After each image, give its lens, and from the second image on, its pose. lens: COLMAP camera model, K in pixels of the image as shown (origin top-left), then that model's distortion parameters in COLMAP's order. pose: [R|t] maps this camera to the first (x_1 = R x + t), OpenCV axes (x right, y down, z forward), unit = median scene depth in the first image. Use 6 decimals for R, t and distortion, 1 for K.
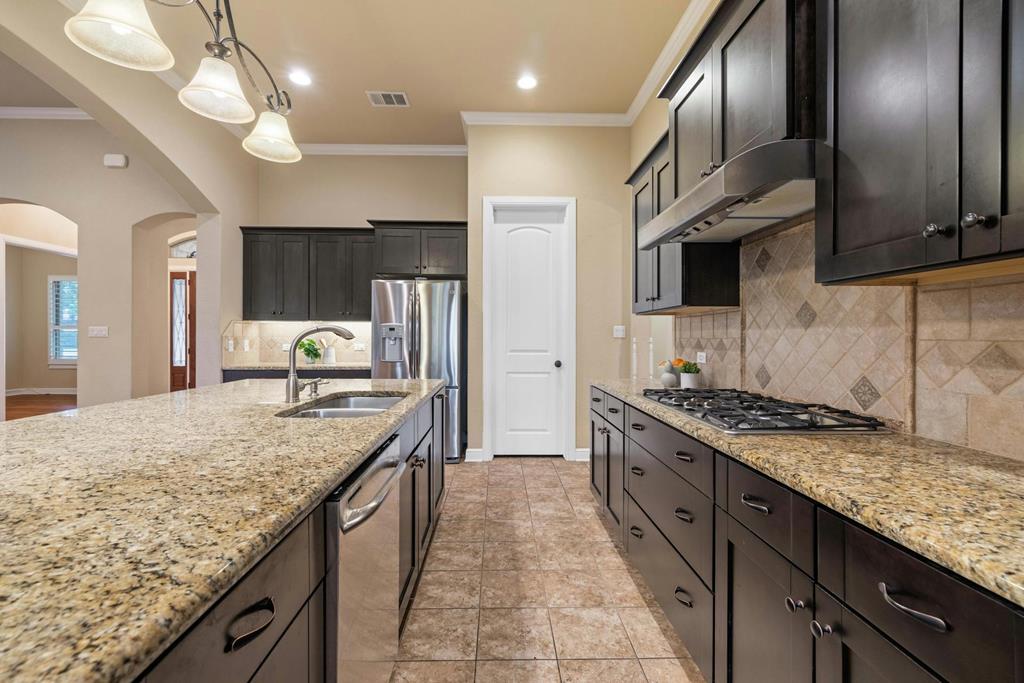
lens RADIAL K [[440.8, 0, 514.0], [0, 440.8, 338.1], [0, 0, 1]] dist [0.003086, -0.000038]
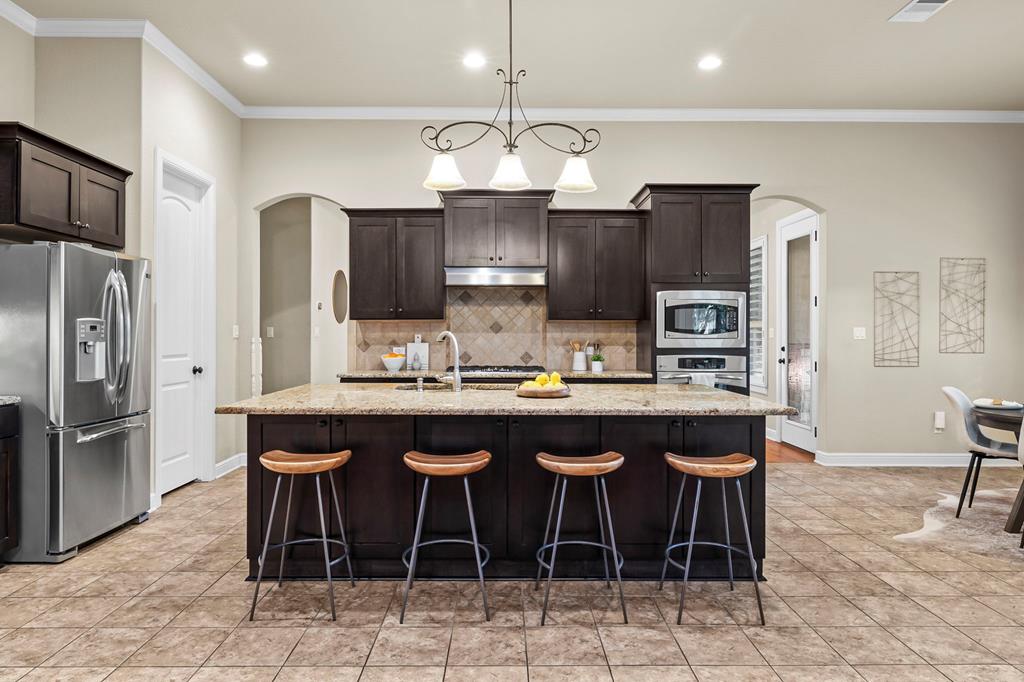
lens RADIAL K [[600.1, 0, 516.7], [0, 600.1, 335.0], [0, 0, 1]] dist [-0.003625, 0.001301]
pose [[-0.010719, -0.004428, 0.999933, -2.108858], [0.002152, 0.999988, 0.004451, -0.023661], [-0.999940, 0.002199, -0.010710, 0.816503]]
